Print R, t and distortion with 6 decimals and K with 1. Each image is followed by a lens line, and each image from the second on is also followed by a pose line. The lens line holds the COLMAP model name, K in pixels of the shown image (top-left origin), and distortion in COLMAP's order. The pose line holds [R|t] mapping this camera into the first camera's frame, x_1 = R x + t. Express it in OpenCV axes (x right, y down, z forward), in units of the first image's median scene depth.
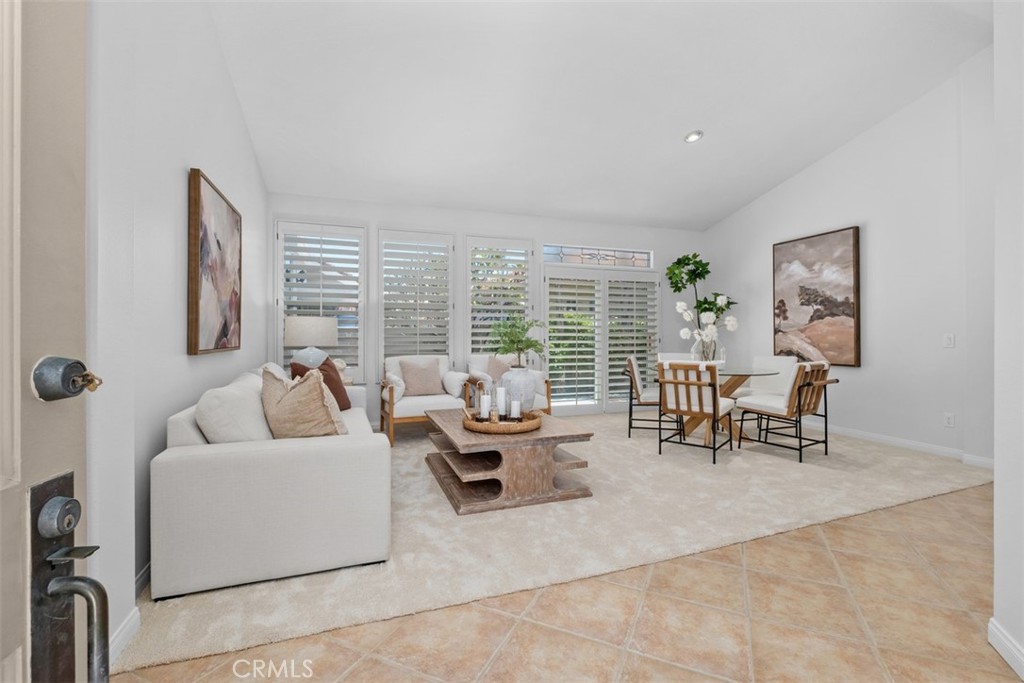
lens RADIAL K [[443.5, 0, 501.3], [0, 443.5, 333.7], [0, 0, 1]] dist [0.003606, -0.005434]
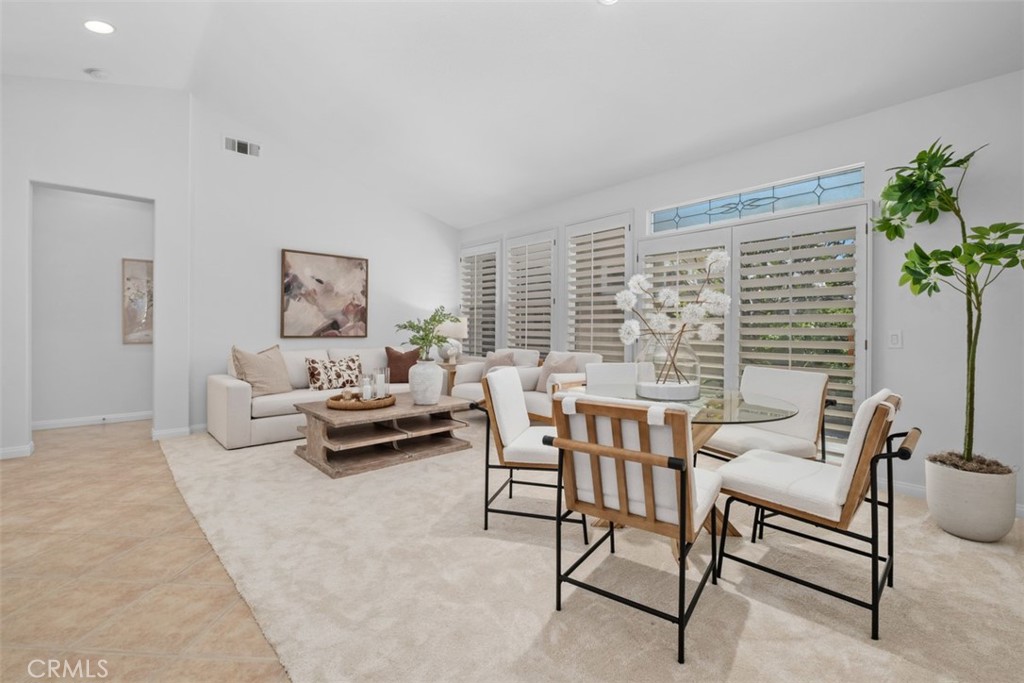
lens RADIAL K [[443.5, 0, 523.1], [0, 443.5, 332.4], [0, 0, 1]] dist [0.003606, -0.005434]
pose [[0.392470, 0.009604, -0.919715, 0.806894], [-0.003380, 0.999954, 0.009000, -0.001236], [0.919759, -0.000424, 0.392484, 0.589981]]
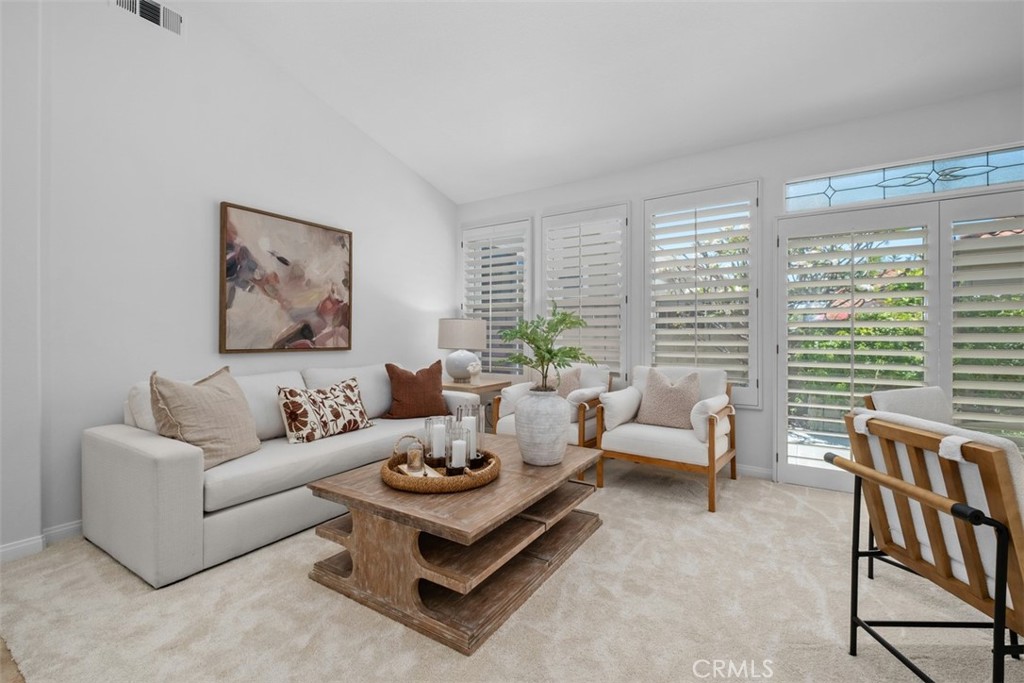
lens RADIAL K [[443.5, 0, 526.2], [0, 443.5, 339.4], [0, 0, 1]] dist [0.003606, -0.005434]
pose [[0.611927, 0.007511, -0.790879, 0.385857], [0.000058, 0.999954, 0.009542, -0.001884], [0.790915, -0.005885, 0.611898, 0.441231]]
